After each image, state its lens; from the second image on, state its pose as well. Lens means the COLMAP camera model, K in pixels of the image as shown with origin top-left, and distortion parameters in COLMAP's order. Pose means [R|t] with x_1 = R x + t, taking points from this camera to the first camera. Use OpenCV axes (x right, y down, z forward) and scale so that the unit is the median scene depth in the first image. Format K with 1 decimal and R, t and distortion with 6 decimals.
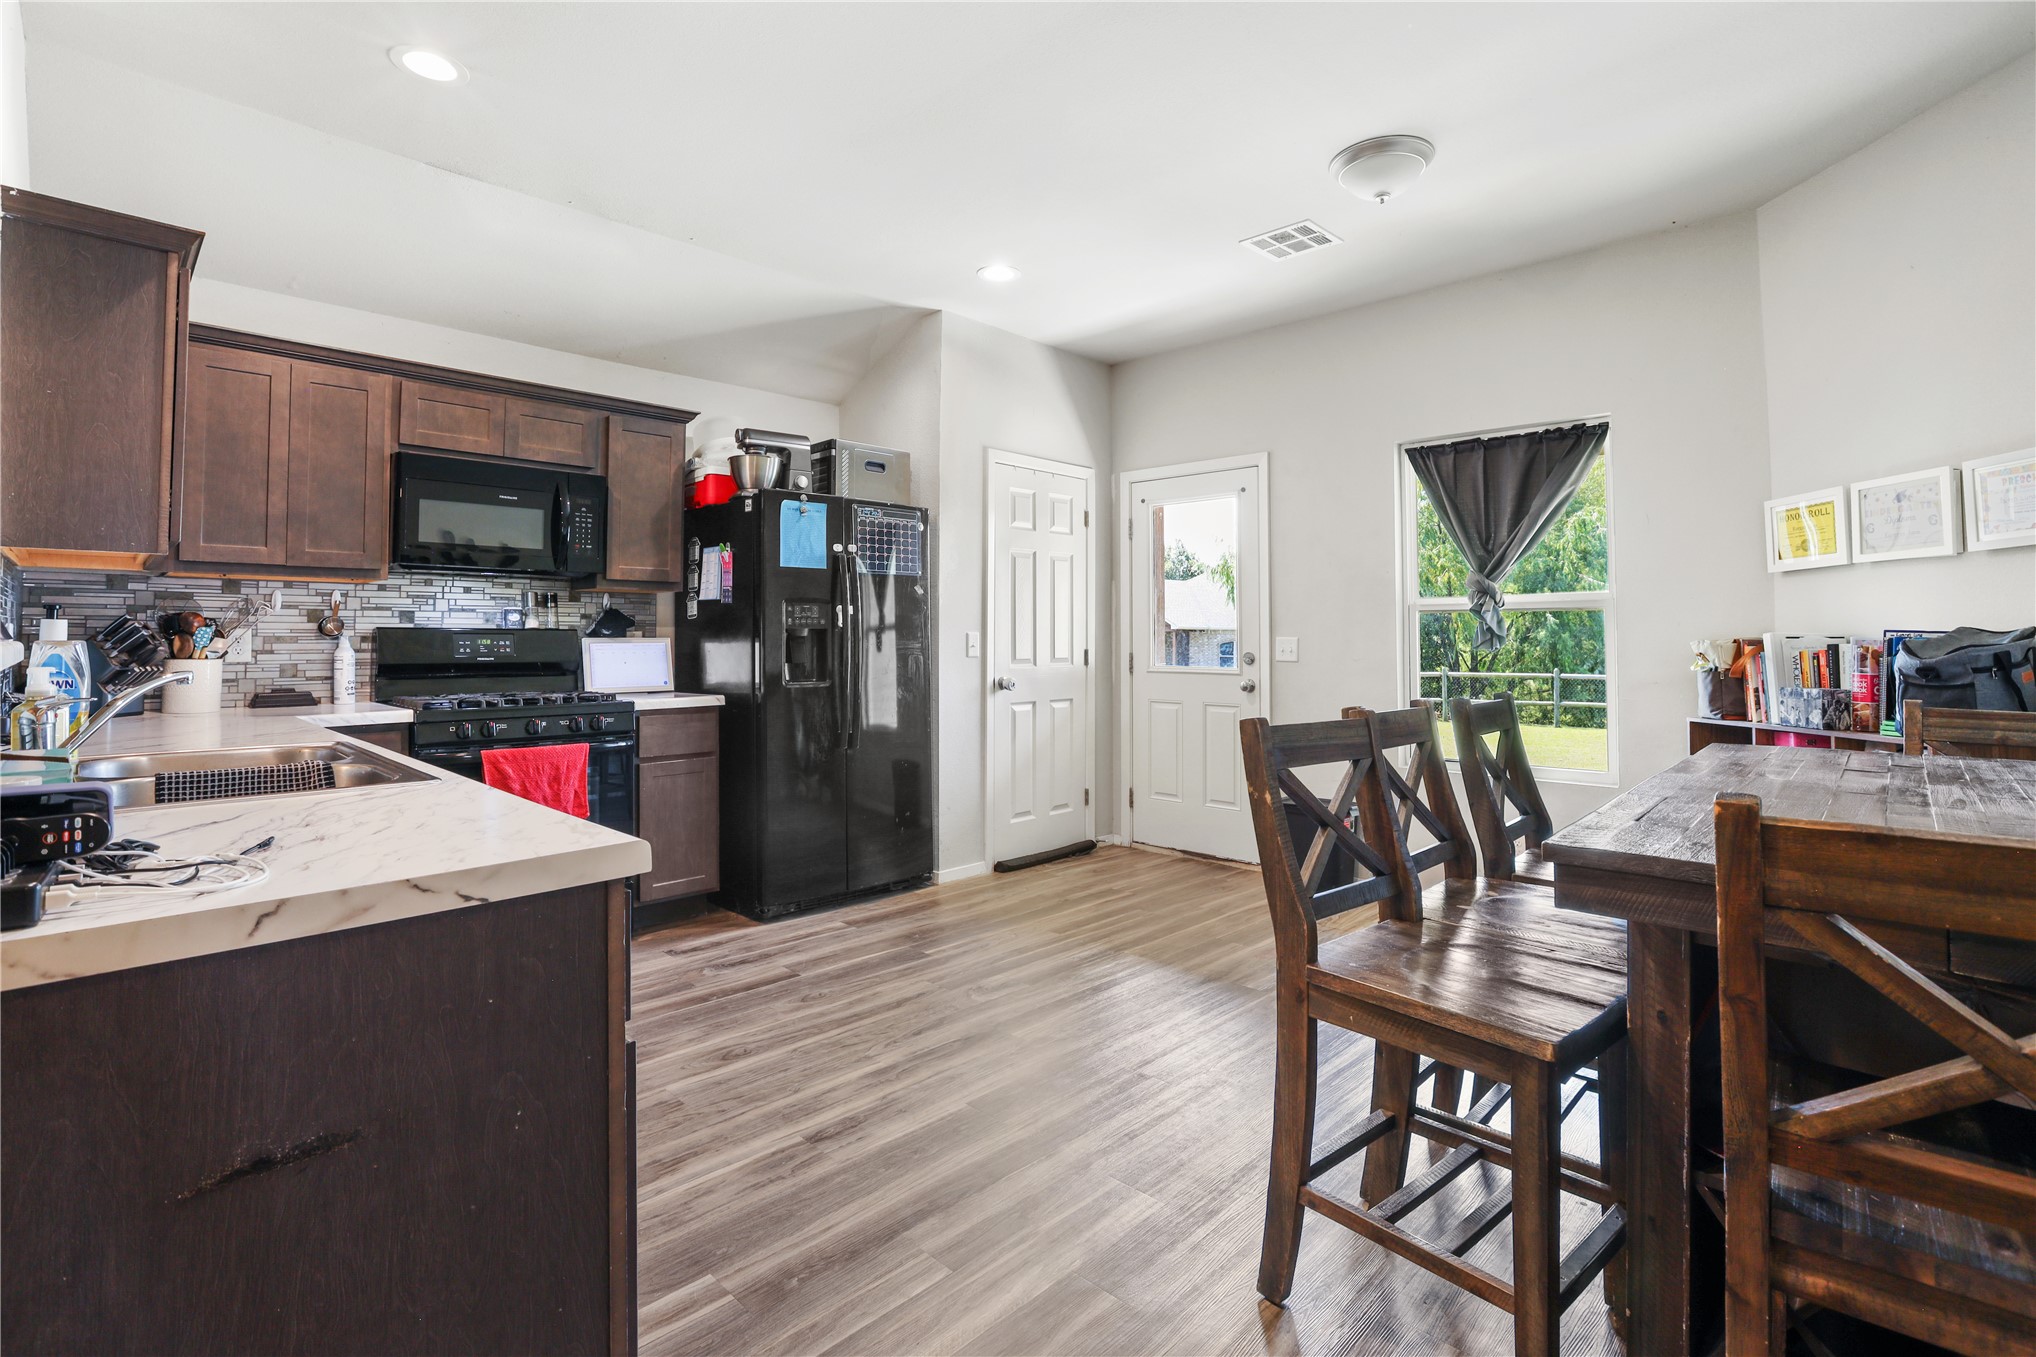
lens RADIAL K [[945.1, 0, 999.1], [0, 945.1, 624.5], [0, 0, 1]] dist [-0.042838, 0.011274]
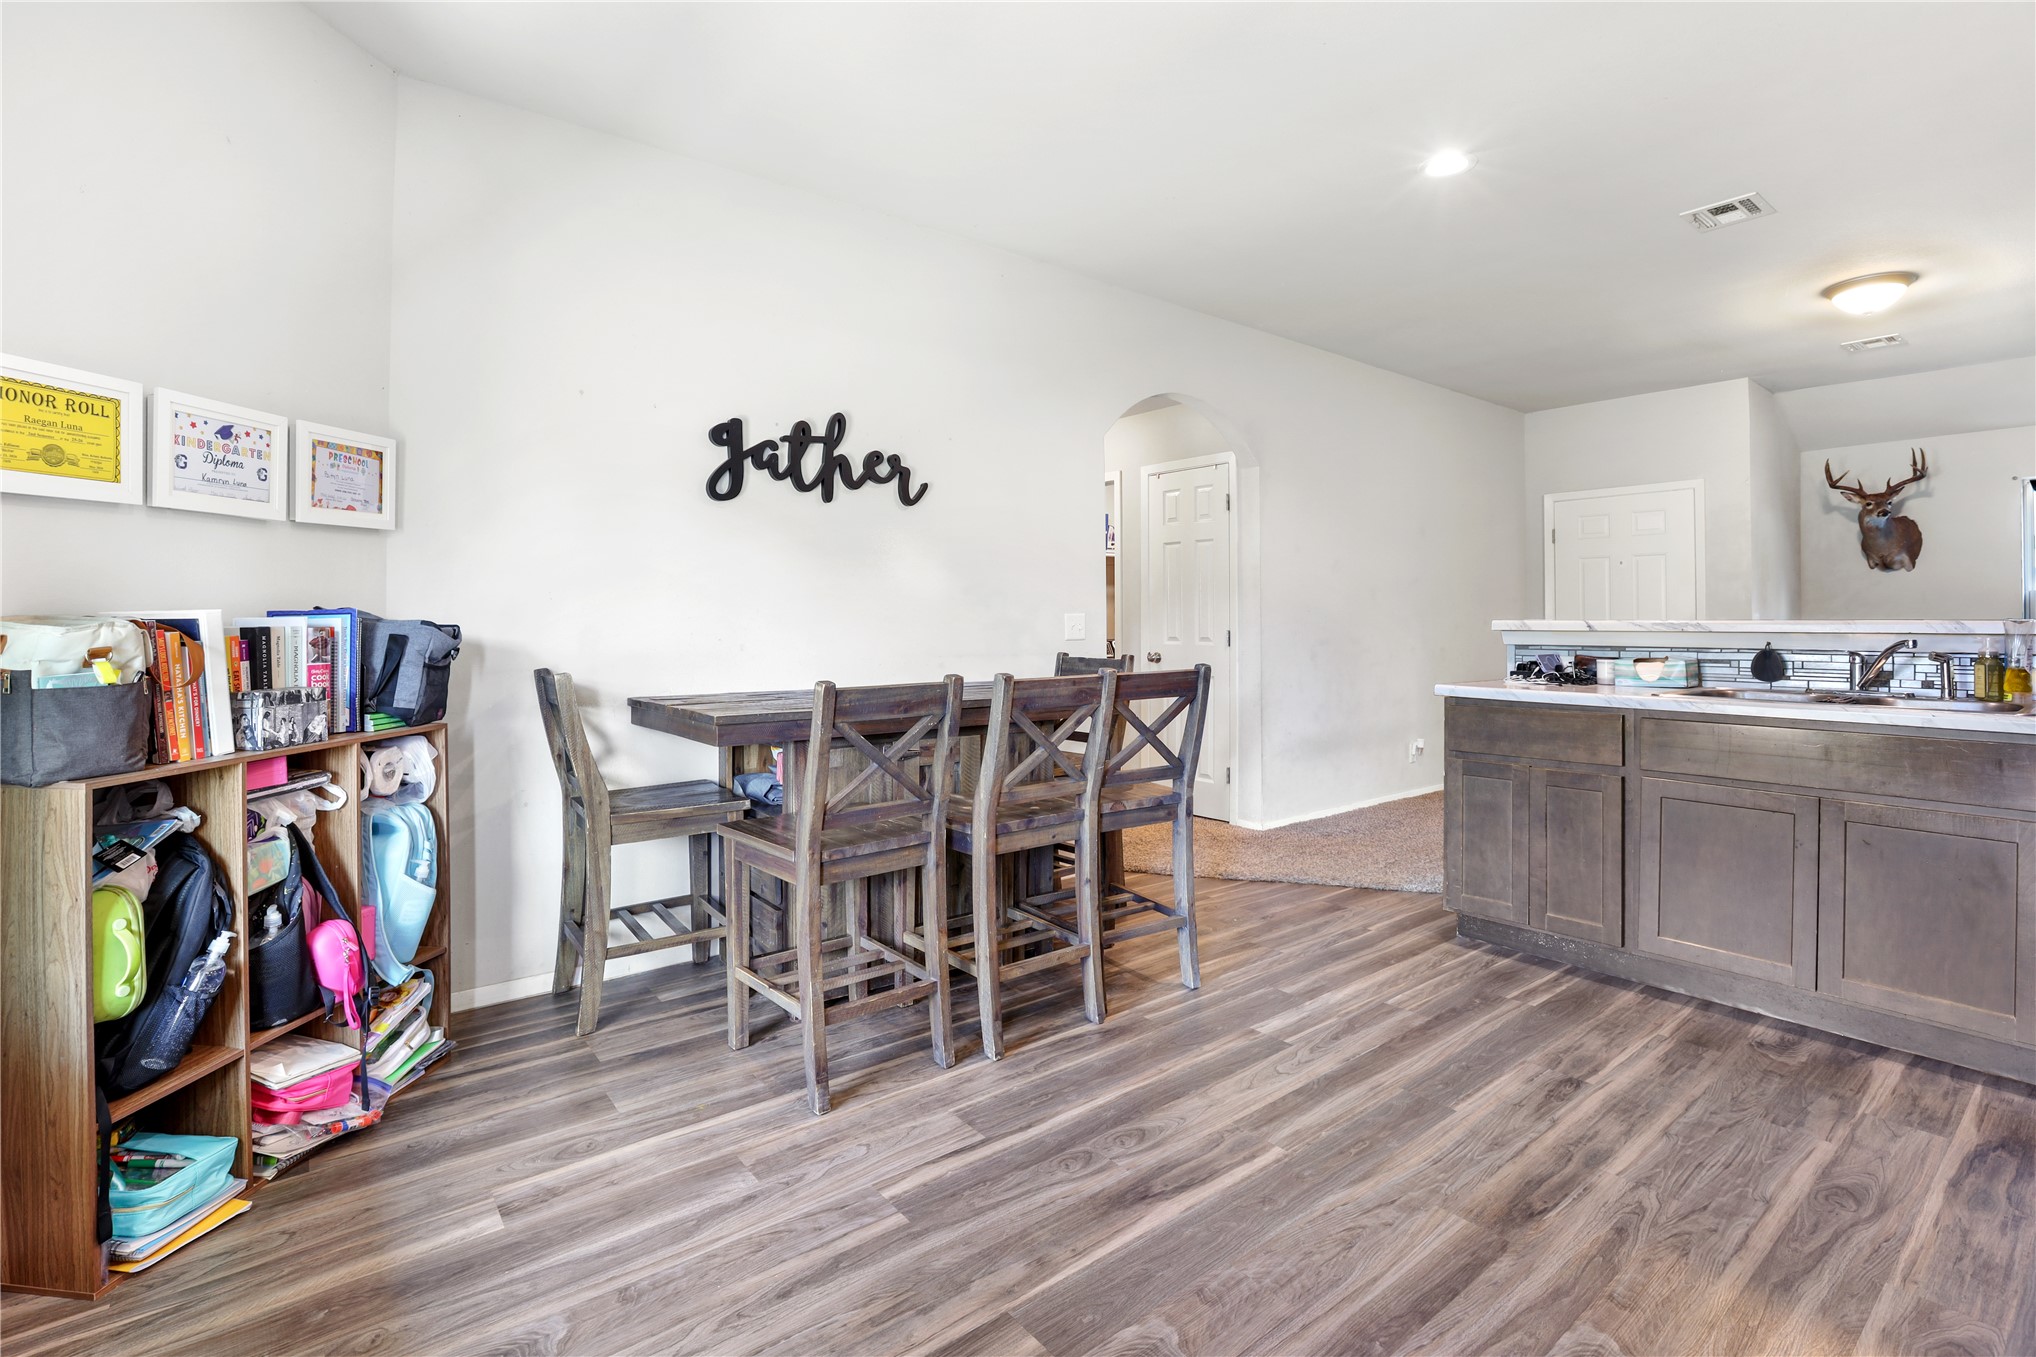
lens RADIAL K [[965.4, 0, 1008.0], [0, 965.4, 642.9], [0, 0, 1]] dist [-0.022323, 0.002281]
pose [[-0.993830, -0.002810, 0.110880, 0.188763], [-0.001616, 0.999940, 0.010854, 0.018757], [-0.110904, 0.010607, -0.993775, 1.228515]]
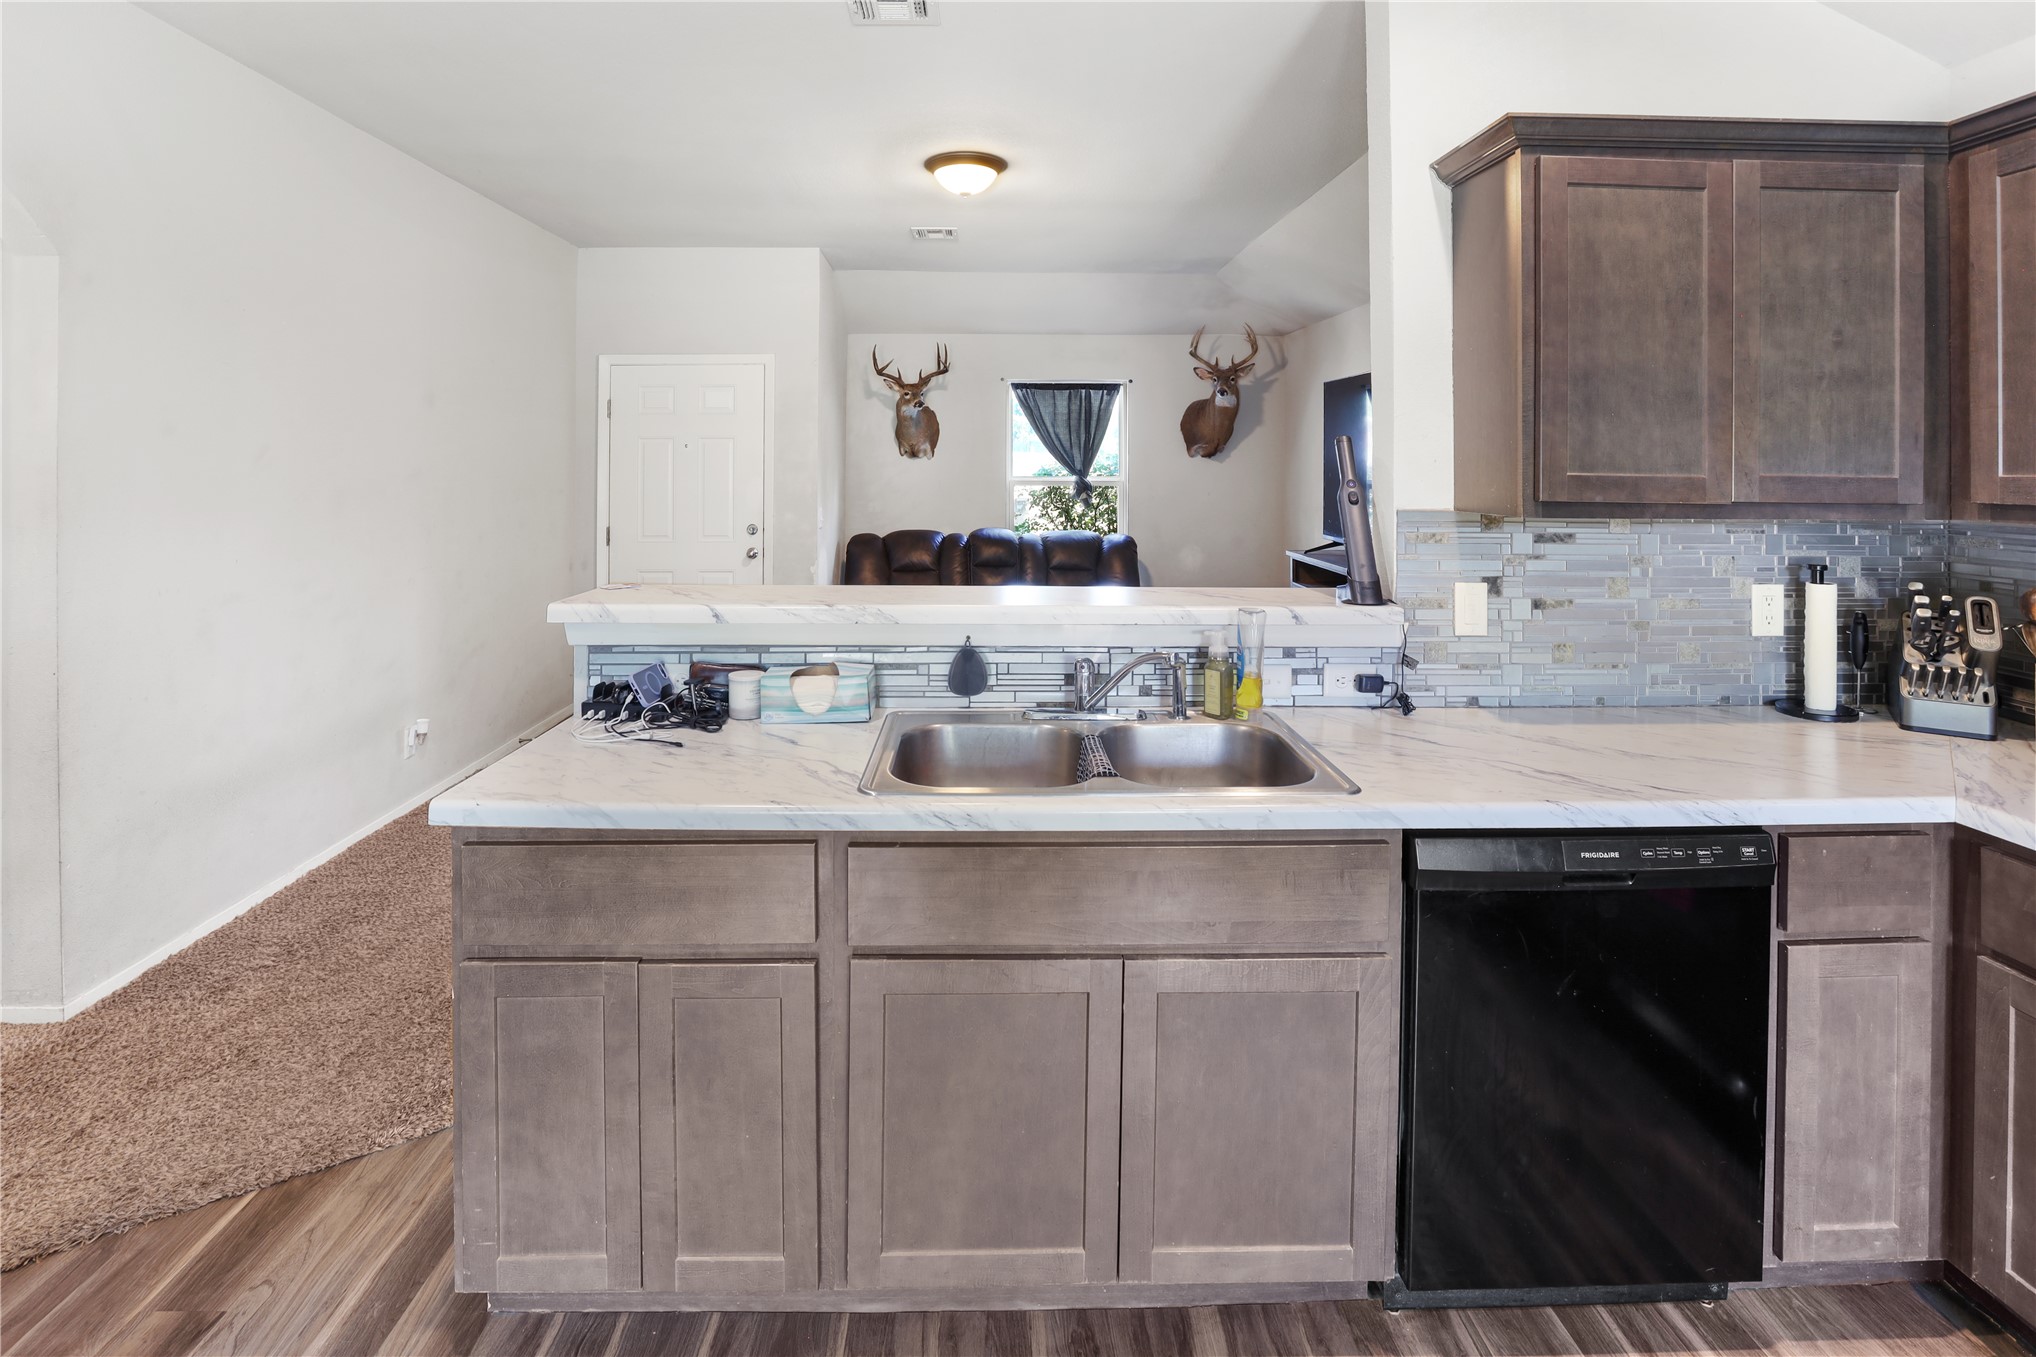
lens RADIAL K [[992.2, 0, 1012.6], [0, 992.2, 460.1], [0, 0, 1]] dist [-0.024603, 0.006768]
pose [[-0.681535, -0.010389, -0.731711, 0.024666], [-0.001405, 0.999916, -0.012888, -0.067923], [0.731784, -0.007755, -0.681493, 0.742839]]
